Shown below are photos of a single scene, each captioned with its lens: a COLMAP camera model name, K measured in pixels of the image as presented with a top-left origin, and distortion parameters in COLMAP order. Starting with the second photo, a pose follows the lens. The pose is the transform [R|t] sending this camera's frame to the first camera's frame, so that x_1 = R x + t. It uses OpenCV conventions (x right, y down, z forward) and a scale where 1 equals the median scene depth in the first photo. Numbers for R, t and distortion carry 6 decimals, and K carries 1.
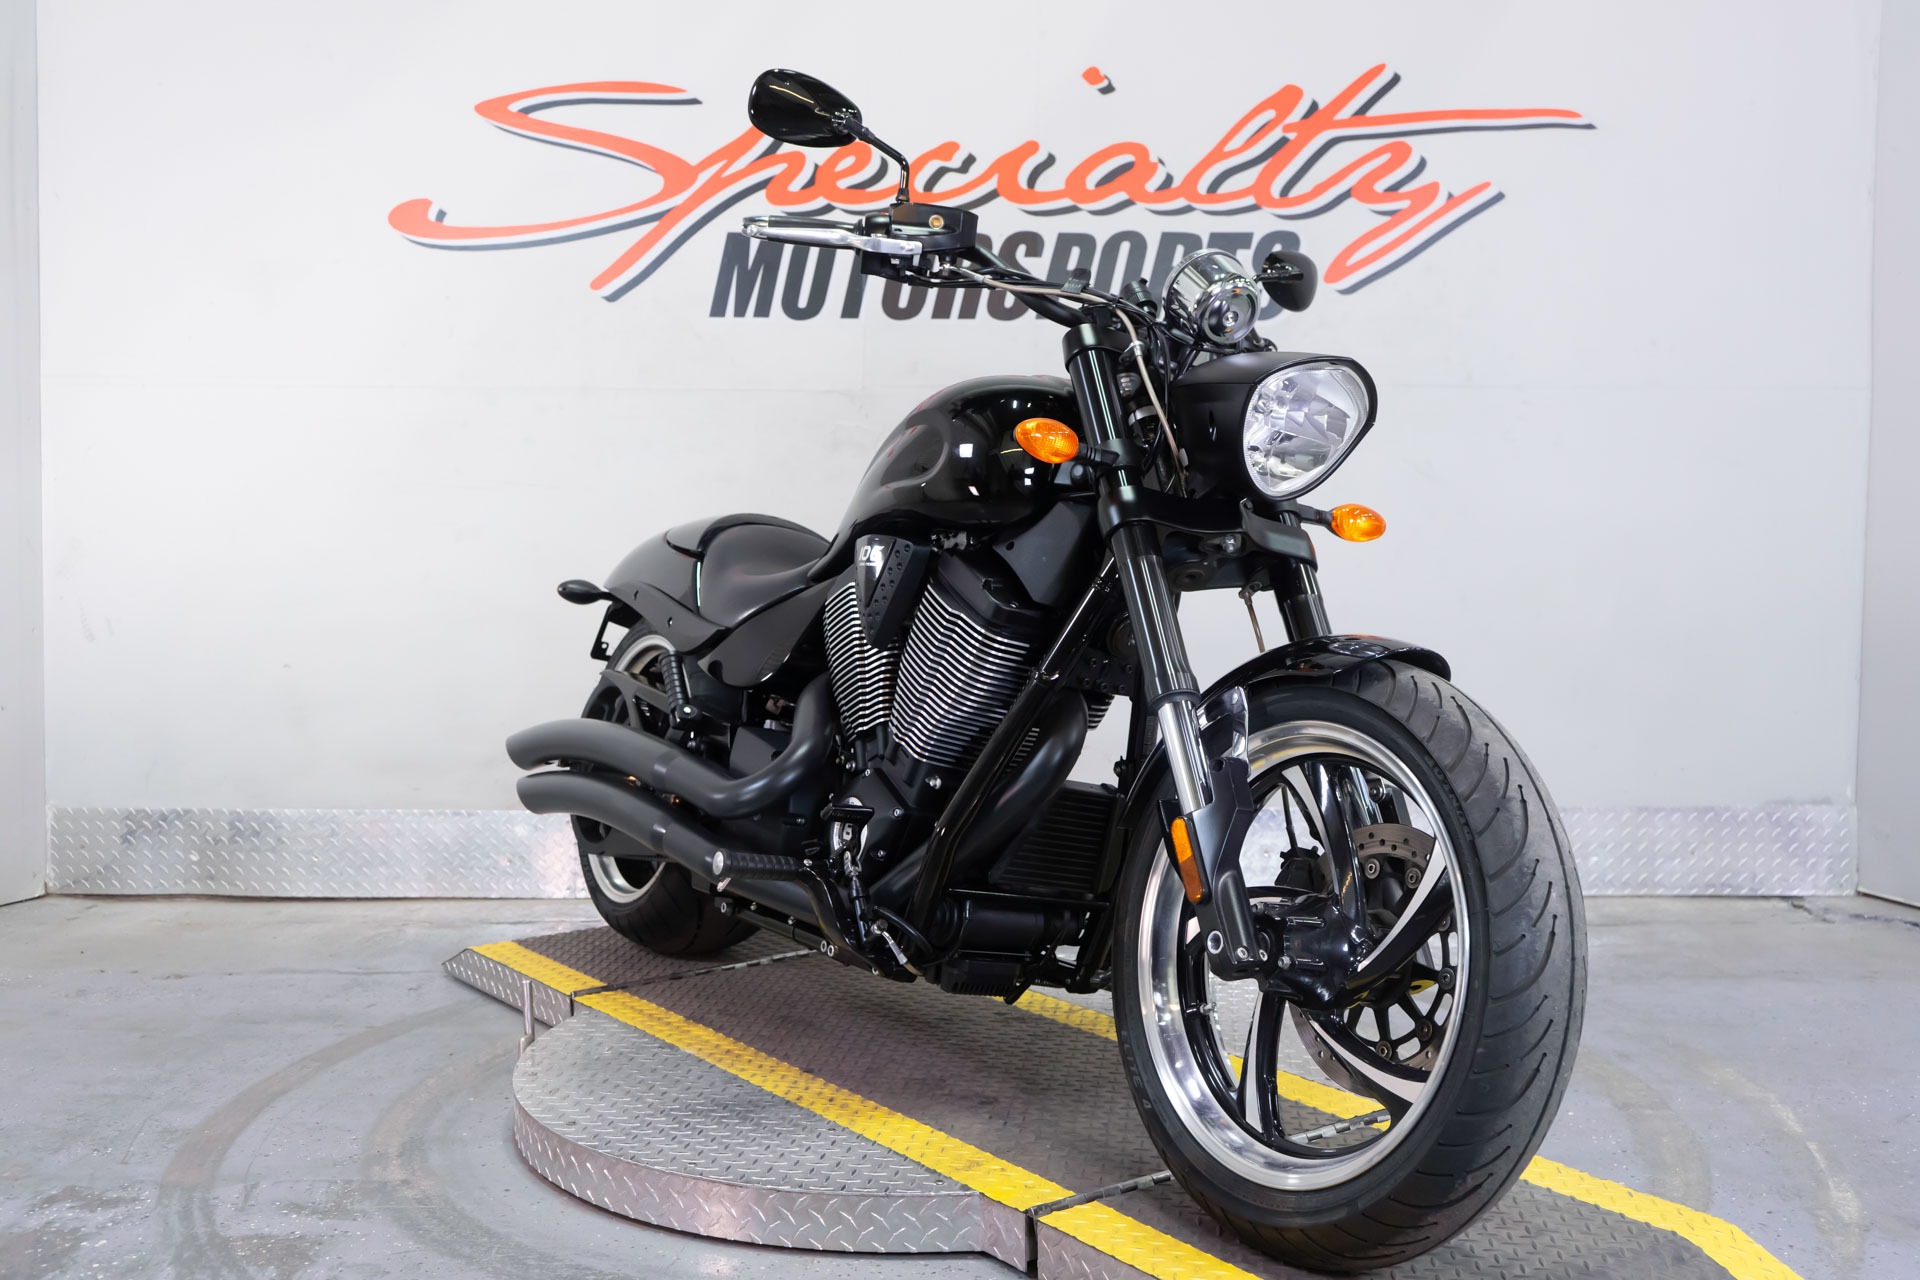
lens RADIAL K [[1859.1, 0, 954.4], [0, 1859.1, 638.5], [0, 0, 1]] dist [0.007513, 0.000000]
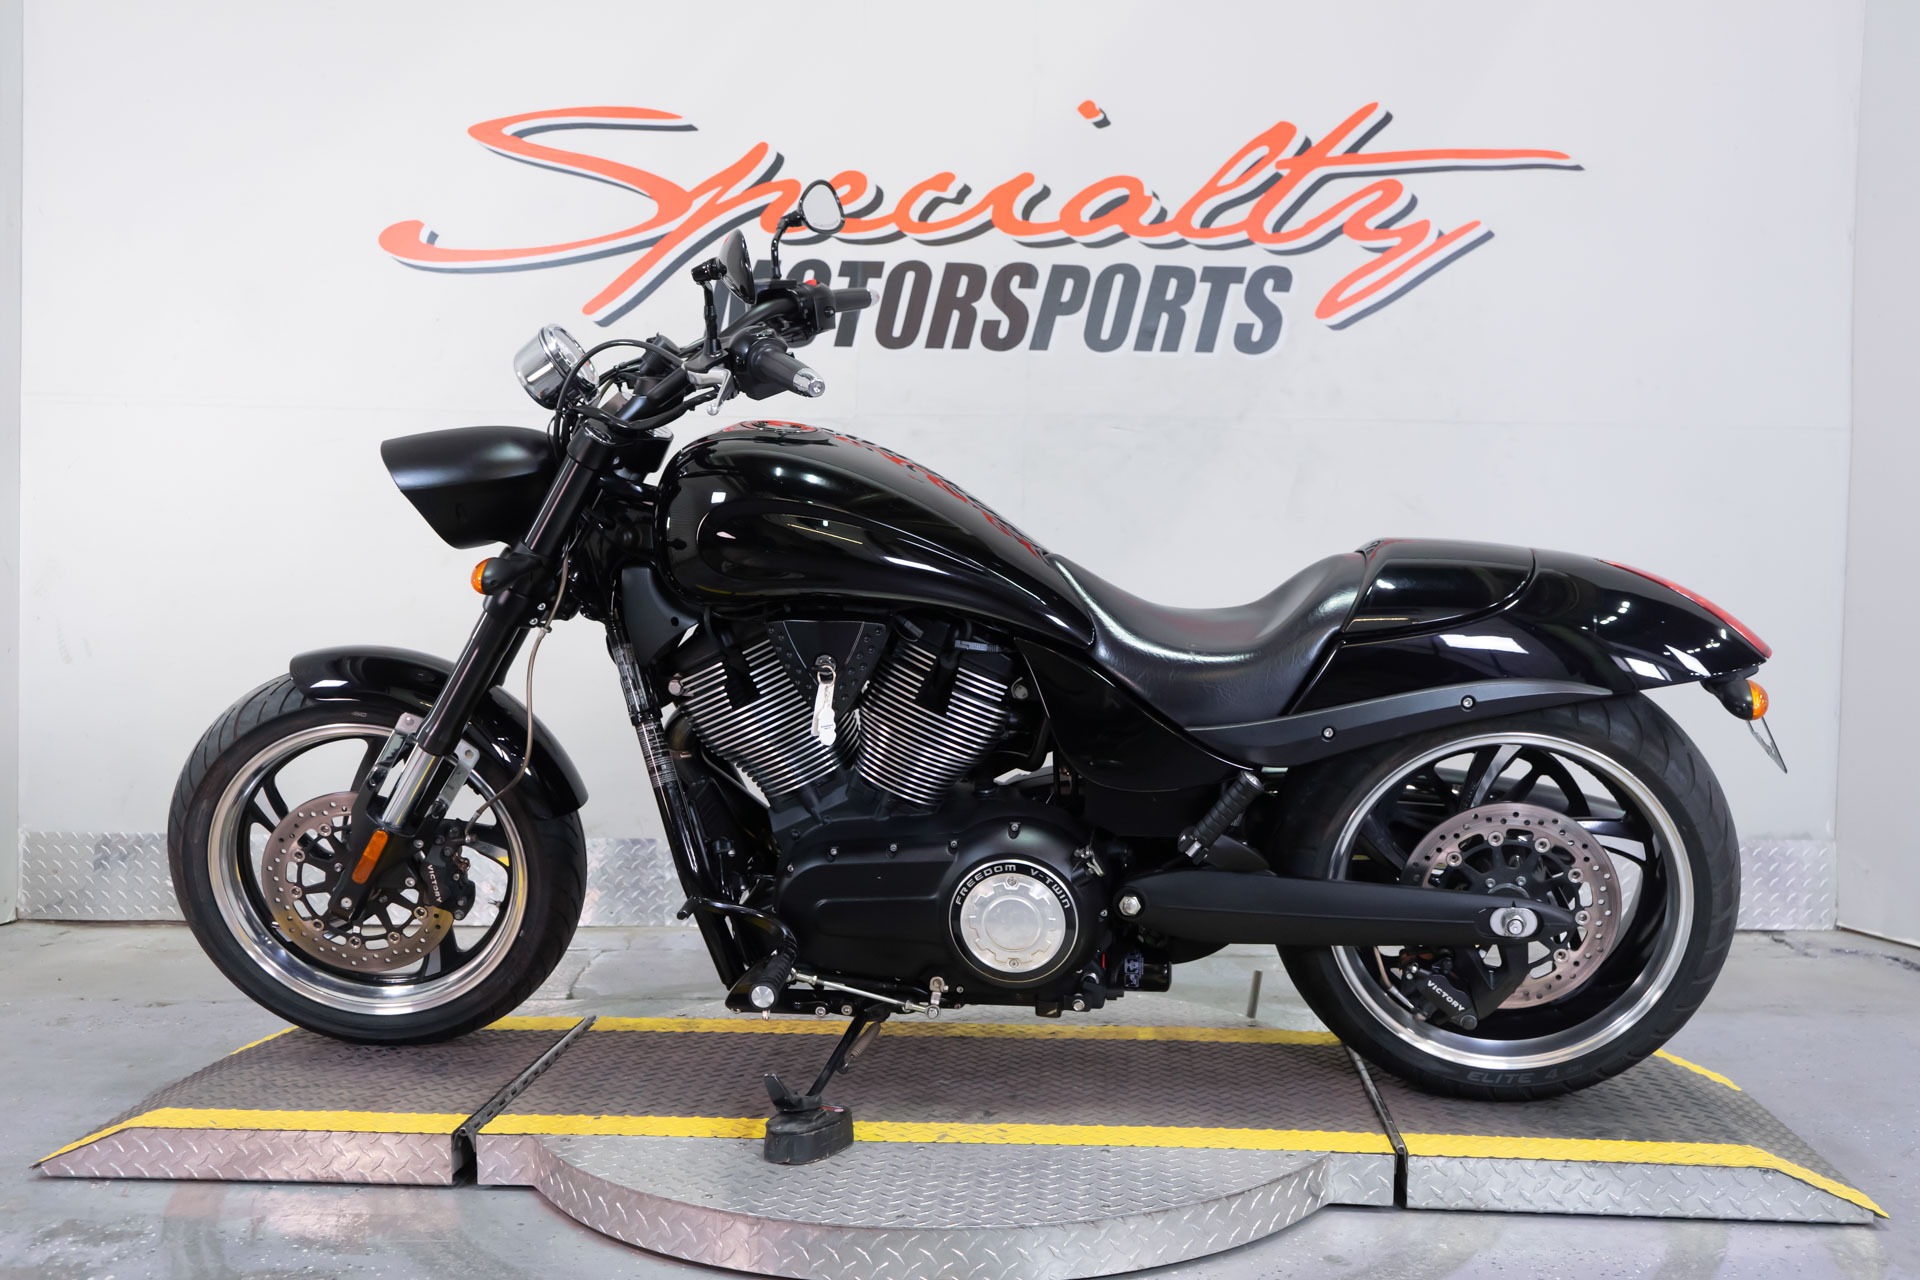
lens RADIAL K [[1859.1, 0, 955.6], [0, 1859.1, 637.5], [0, 0, 1]] dist [0.007513, 0.000000]
pose [[0.999539, 0.009412, 0.028853, -0.023654], [-0.008952, 0.999832, -0.016013, -0.000328], [-0.028998, 0.015747, 0.999455, 0.001542]]
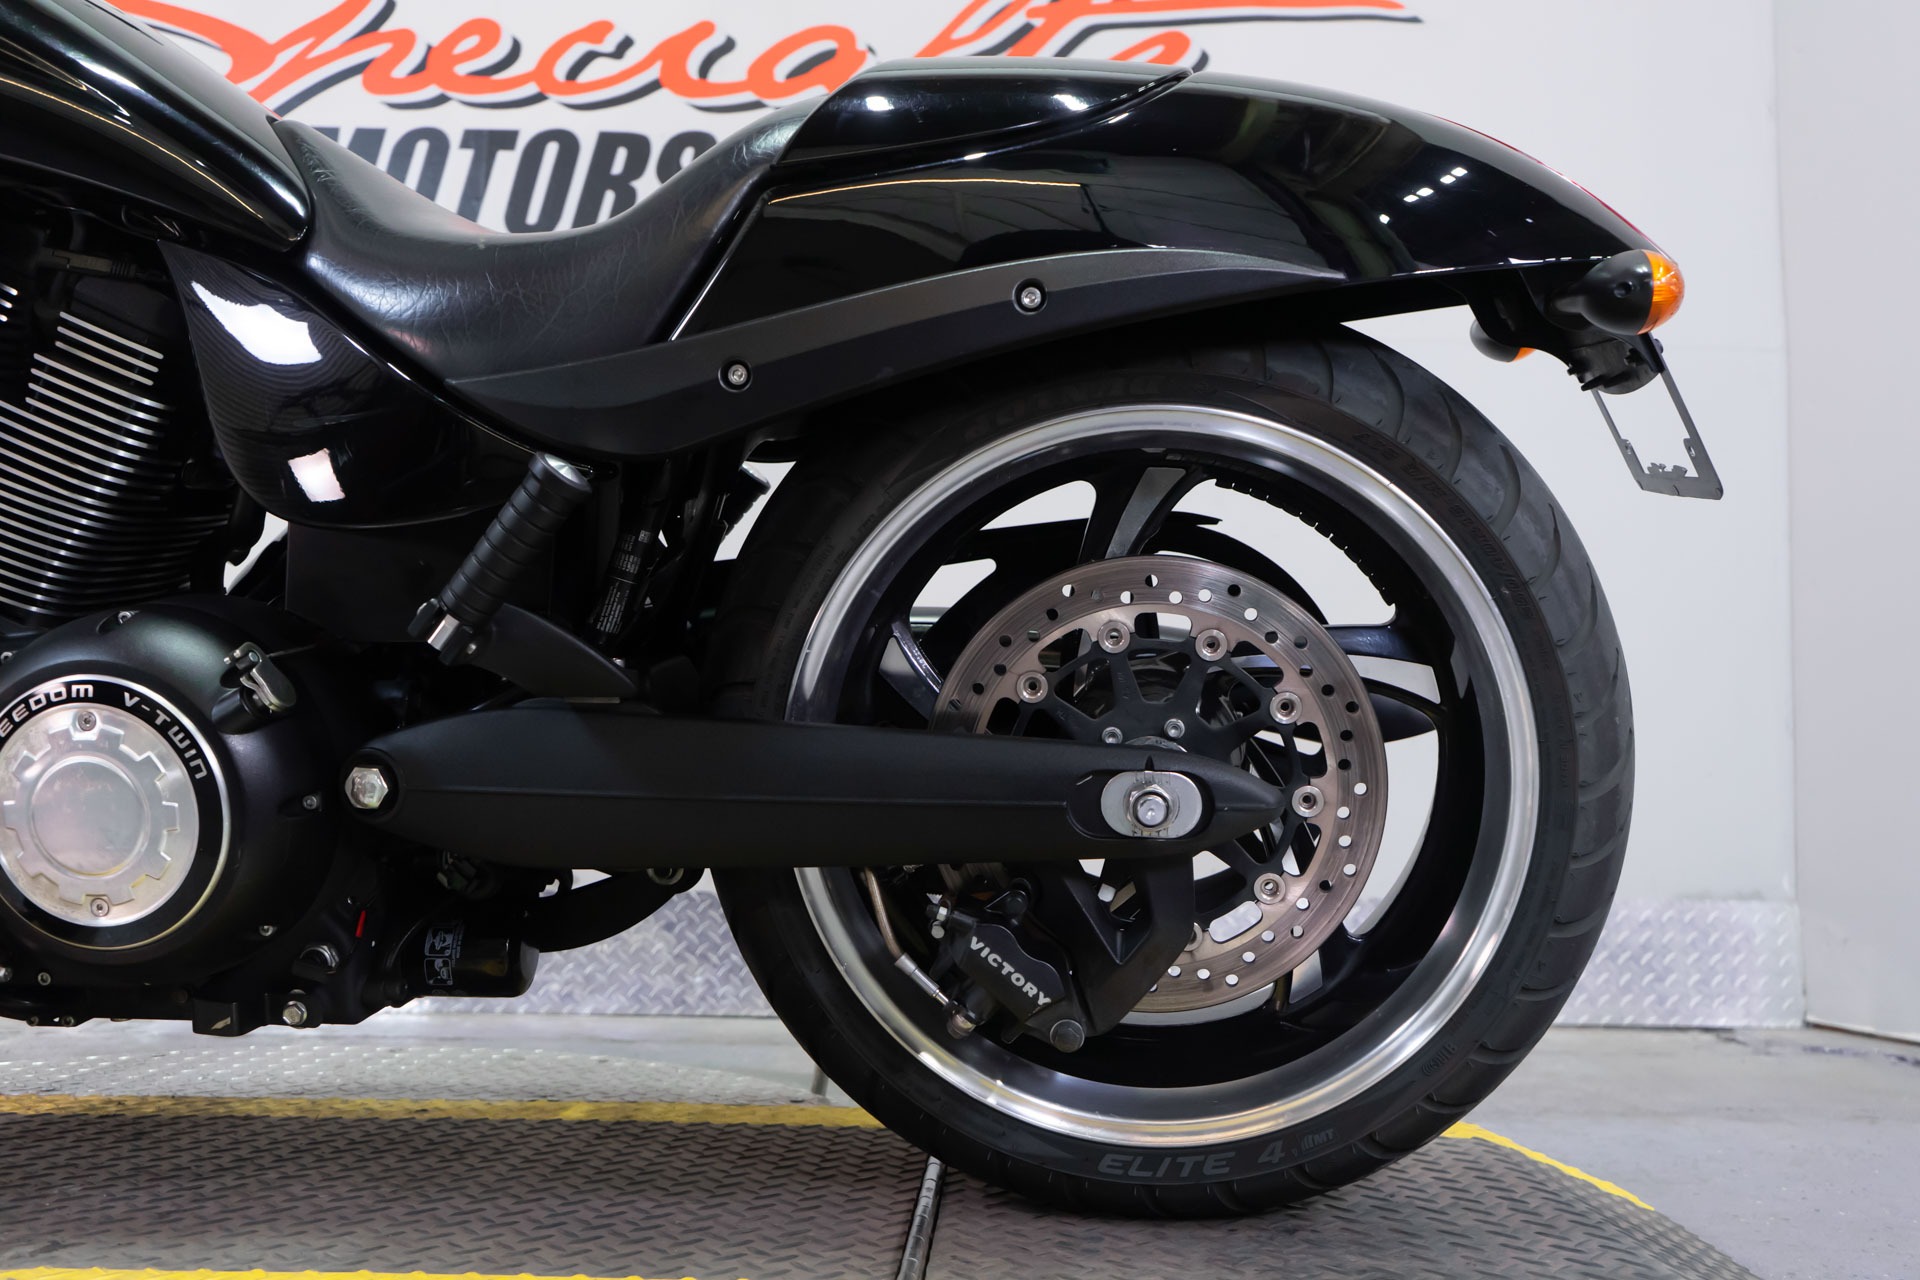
lens RADIAL K [[1670.3, 0, 953.5], [0, 1670.3, 636.1], [0, 0, 1]] dist [0.000542, 0.010069]
pose [[0.999434, 0.020839, 0.026410, 0.132367], [-0.016721, 0.988914, -0.147543, 0.089162], [-0.029192, 0.147018, 0.988703, 0.343539]]
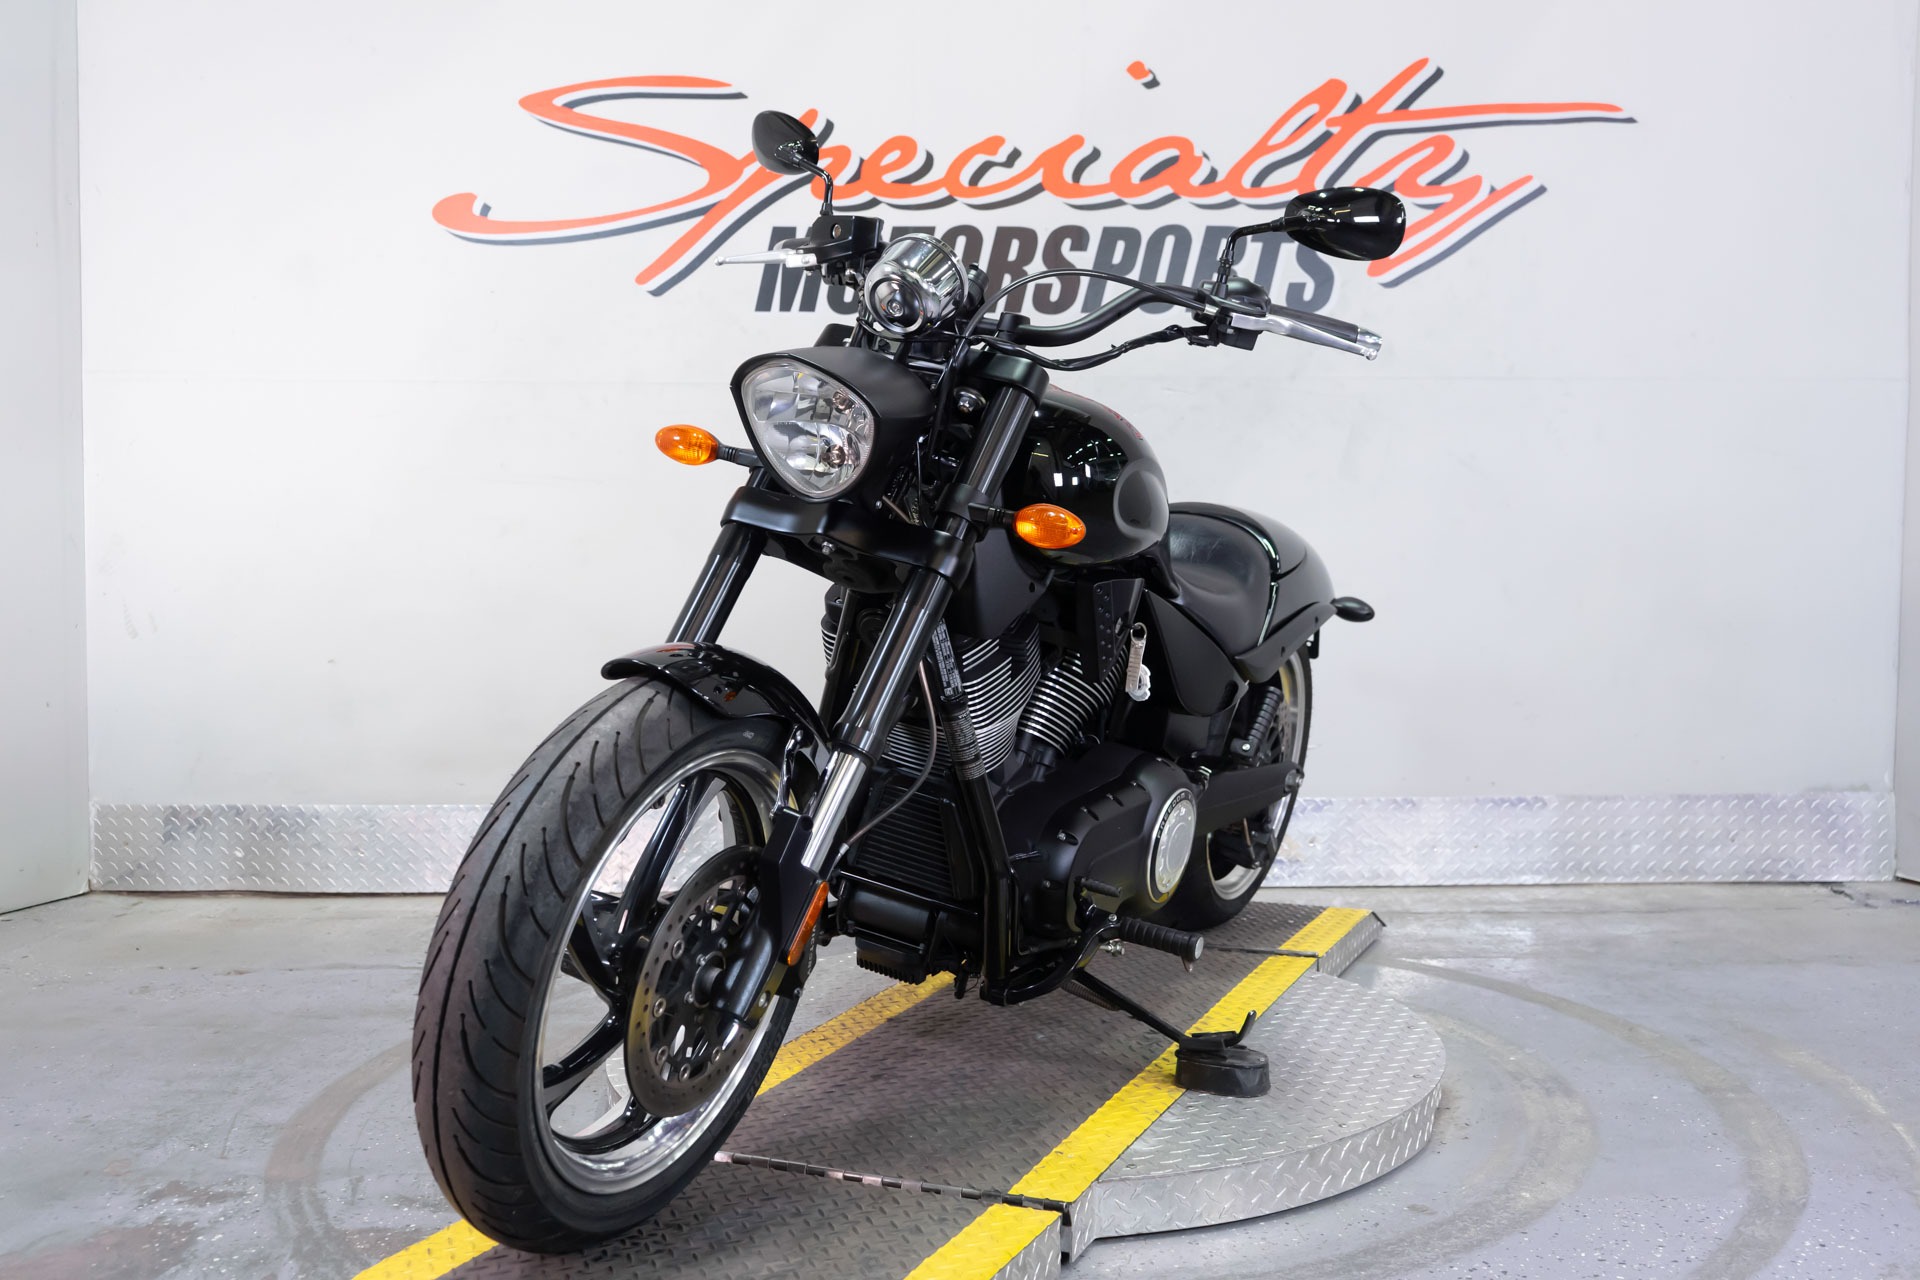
lens RADIAL K [[1859.1, 0, 956.5], [0, 1859.1, 635.0], [0, 0, 1]] dist [0.007513, 0.000000]
pose [[0.999886, -0.004514, 0.014388, -0.039129], [0.004488, 0.999988, 0.001827, 0.000209], [-0.014396, -0.001762, 0.999895, -0.003562]]
